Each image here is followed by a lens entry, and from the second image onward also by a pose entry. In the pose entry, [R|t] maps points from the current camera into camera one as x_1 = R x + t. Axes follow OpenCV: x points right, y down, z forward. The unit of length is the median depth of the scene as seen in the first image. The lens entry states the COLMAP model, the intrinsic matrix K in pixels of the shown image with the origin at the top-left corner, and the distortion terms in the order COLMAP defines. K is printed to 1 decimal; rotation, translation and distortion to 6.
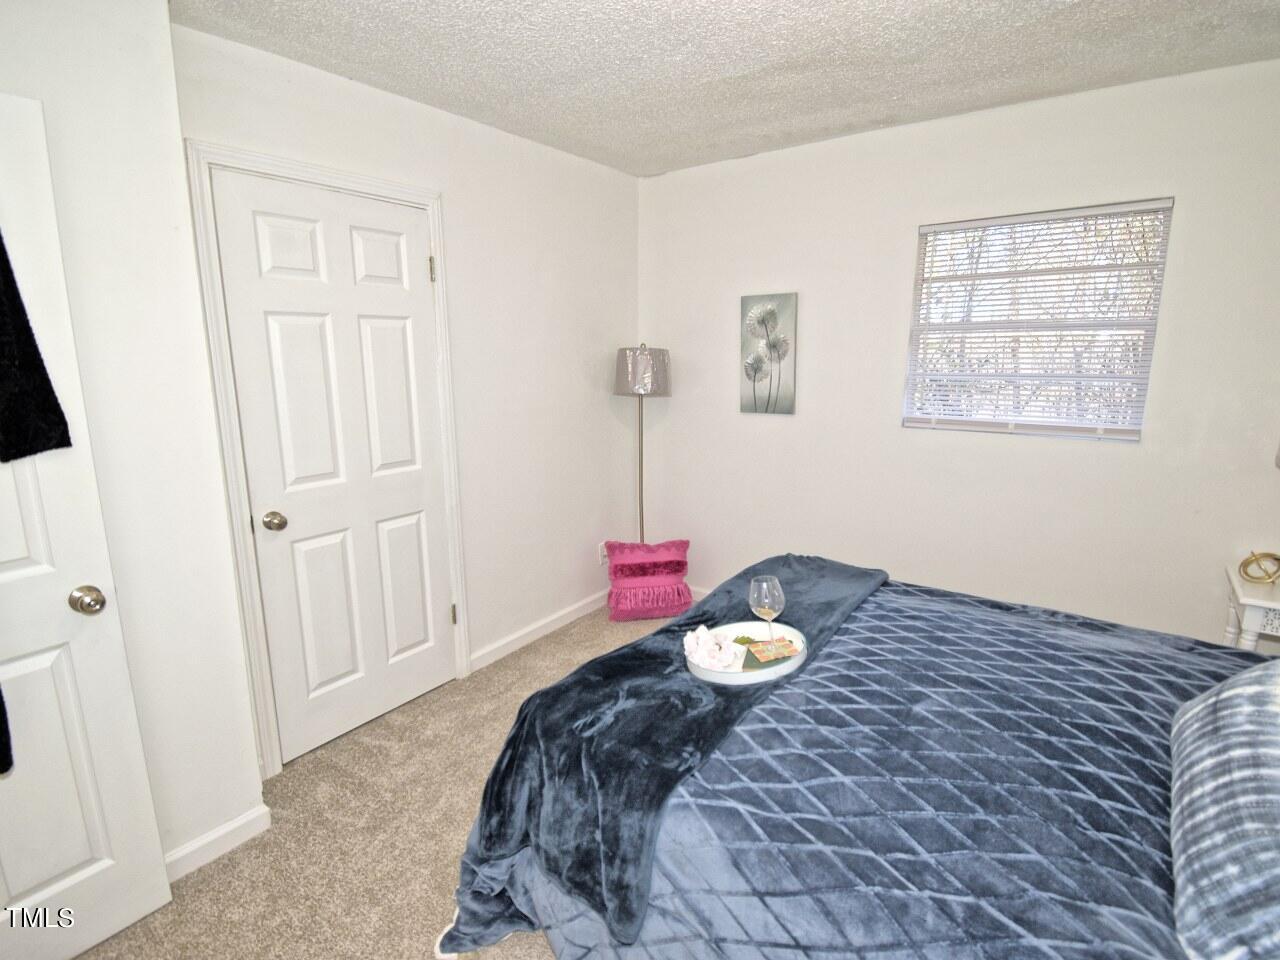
lens RADIAL K [[635.0, 0, 631.6], [0, 635.0, 477.6], [0, 0, 1]] dist [0.005198, -0.010048]
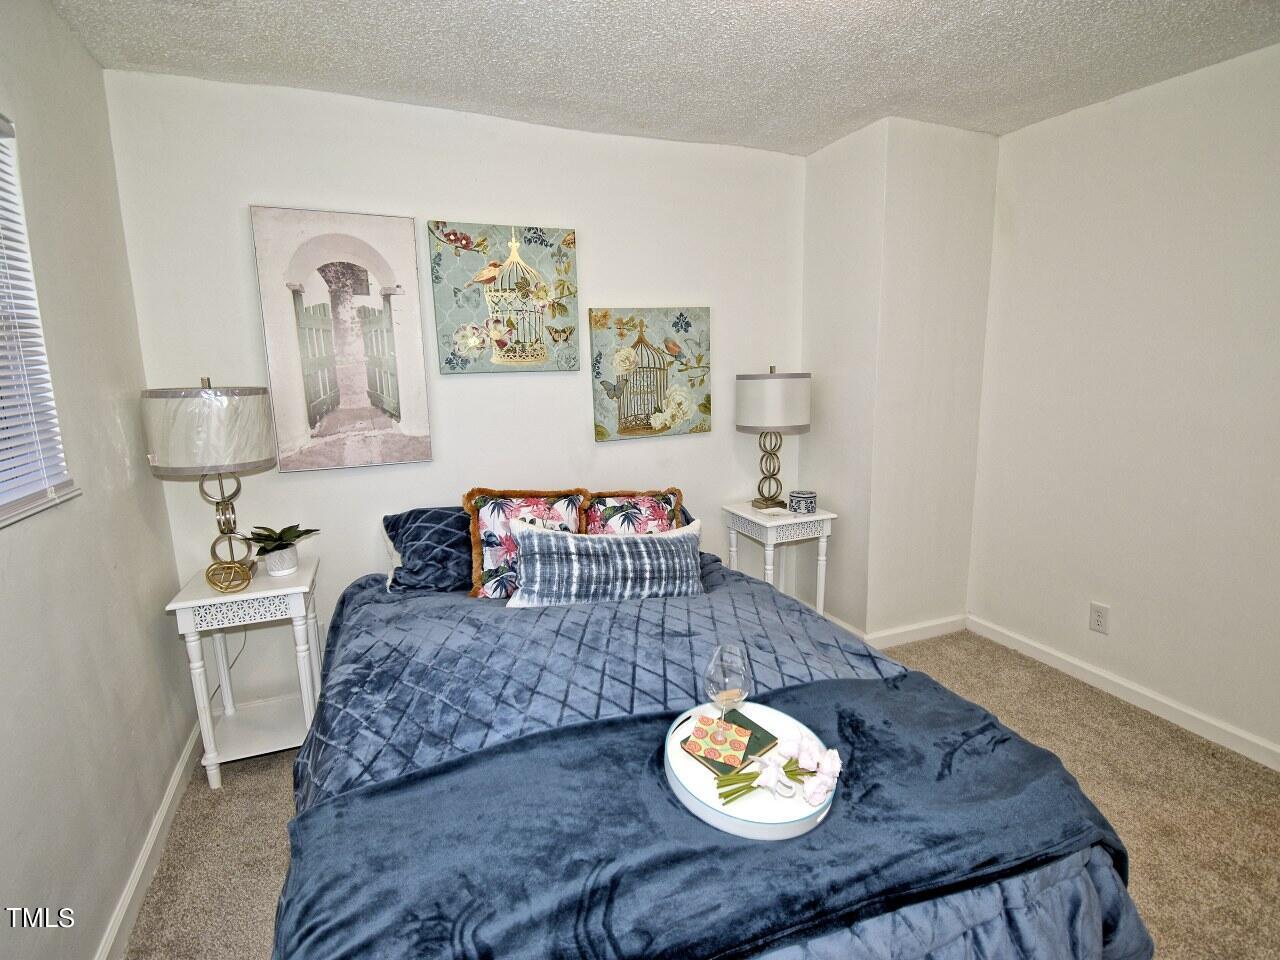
lens RADIAL K [[635.0, 0, 647.7], [0, 635.0, 479.3], [0, 0, 1]] dist [0.005198, -0.010048]
pose [[-0.864095, -0.076403, 0.497496, -0.046508], [0.123274, 0.926184, 0.356351, -0.243318], [-0.488000, 0.369249, -0.790893, 1.253511]]
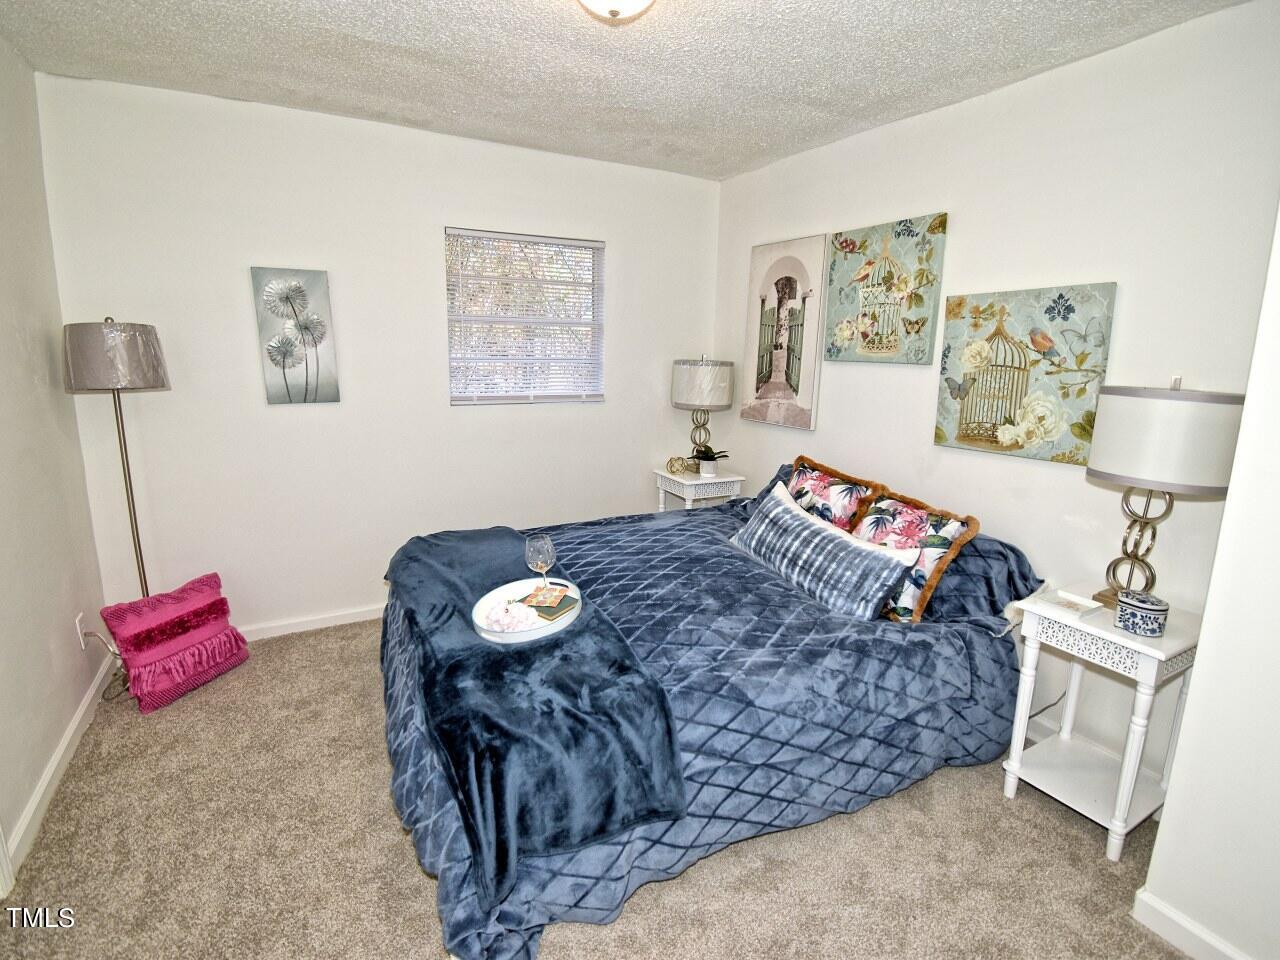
lens RADIAL K [[635.0, 0, 641.3], [0, 635.0, 472.4], [0, 0, 1]] dist [0.005198, -0.010048]
pose [[0.423907, -0.158372, 0.891752, -0.556457], [0.158000, 0.982427, 0.099367, -0.027100], [-0.891818, 0.098775, 0.441480, 0.270359]]
